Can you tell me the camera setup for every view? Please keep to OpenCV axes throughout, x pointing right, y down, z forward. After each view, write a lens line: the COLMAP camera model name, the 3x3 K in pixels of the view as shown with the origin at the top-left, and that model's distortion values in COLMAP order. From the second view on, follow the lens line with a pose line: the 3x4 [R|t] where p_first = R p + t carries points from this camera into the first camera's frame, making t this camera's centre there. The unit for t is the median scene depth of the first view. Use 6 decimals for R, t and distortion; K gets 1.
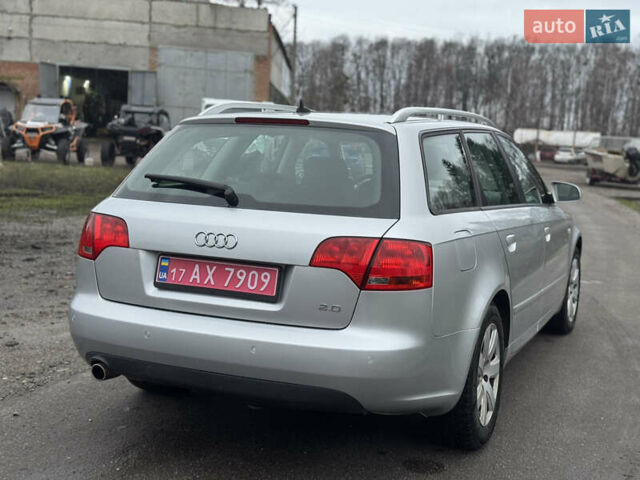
lens RADIAL K [[895.0, 0, 316.9], [0, 895.0, 245.6], [0, 0, 1]] dist [0.107178, 0.000000]
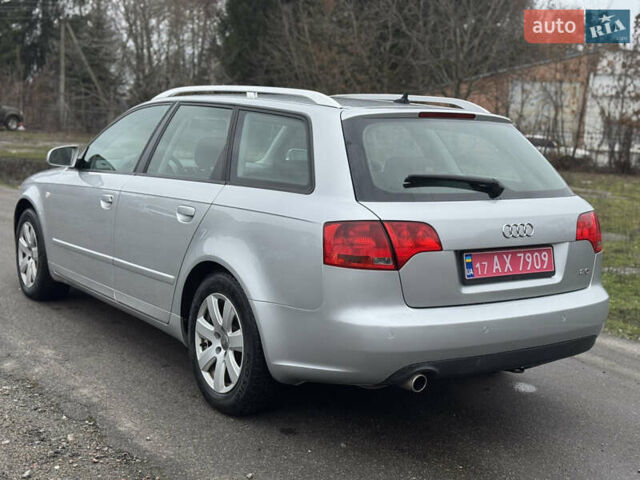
lens RADIAL K [[895.0, 0, 322.8], [0, 895.0, 240.0], [0, 0, 1]] dist [0.107178, 0.000000]
pose [[0.524302, -0.148227, 0.838532, -1.105351], [0.075989, 0.988949, 0.127303, -0.145680], [-0.848135, -0.003026, 0.529771, 0.581558]]
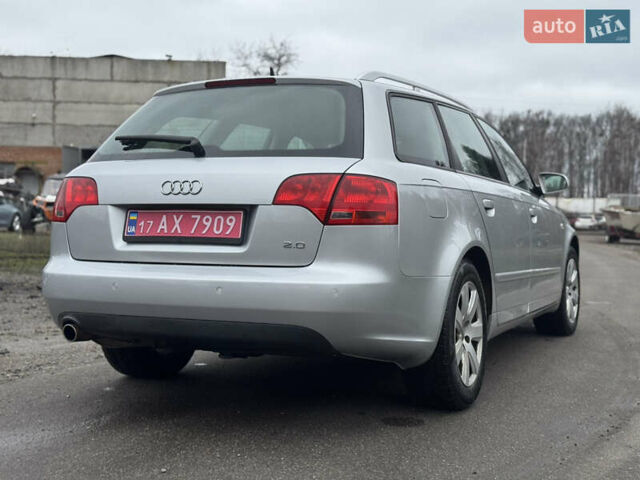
lens RADIAL K [[895.0, 0, 312.7], [0, 895.0, 231.0], [0, 0, 1]] dist [0.107178, 0.000000]
pose [[0.998986, -0.034382, -0.029052, 0.058299], [0.031112, 0.993842, -0.106351, 0.145245], [0.032530, 0.105340, 0.993904, 0.009959]]
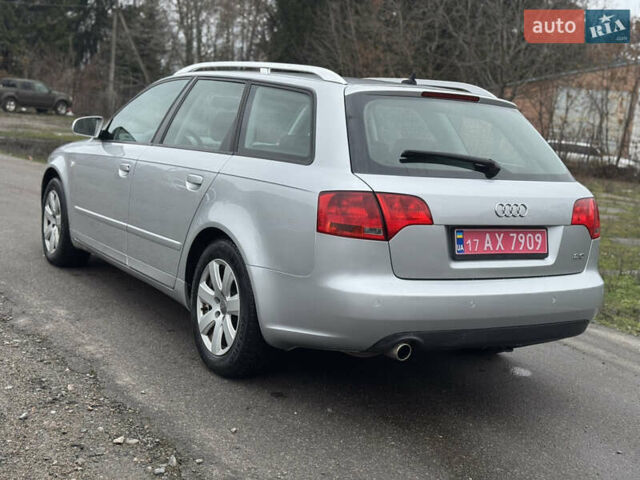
lens RADIAL K [[895.0, 0, 318.2], [0, 895.0, 236.1], [0, 0, 1]] dist [0.107178, 0.000000]
pose [[0.572493, -0.116927, 0.811530, -1.107859], [0.031590, 0.992190, 0.120672, -0.111823], [-0.819301, -0.043447, 0.571715, 0.519431]]
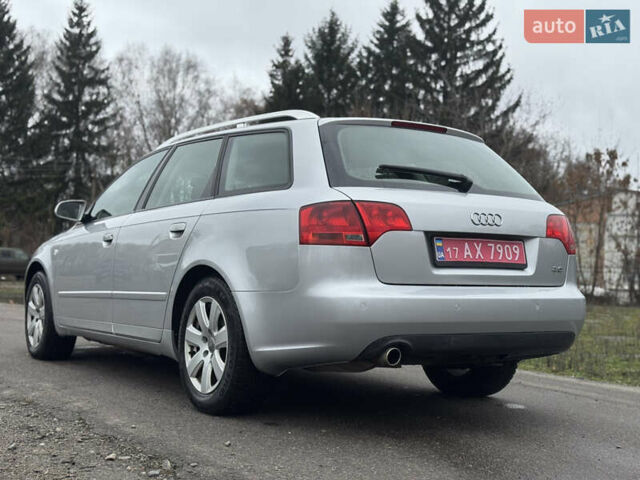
lens RADIAL K [[895.0, 0, 314.9], [0, 895.0, 240.0], [0, 0, 1]] dist [0.107178, 0.000000]
pose [[0.553773, -0.009205, 0.832617, -1.139145], [0.094015, 0.994236, -0.051538, 0.056128], [-0.827343, 0.106819, 0.551446, 0.513687]]
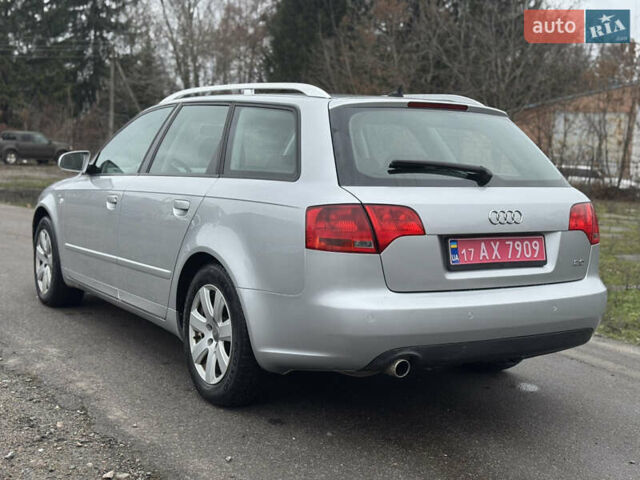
lens RADIAL K [[895.0, 0, 323.0], [0, 895.0, 242.2], [0, 0, 1]] dist [0.107178, 0.000000]
pose [[0.568329, -0.116353, 0.814533, -1.073183], [0.081736, 0.993038, 0.084822, -0.082574], [-0.818732, 0.018370, 0.573883, 0.521930]]
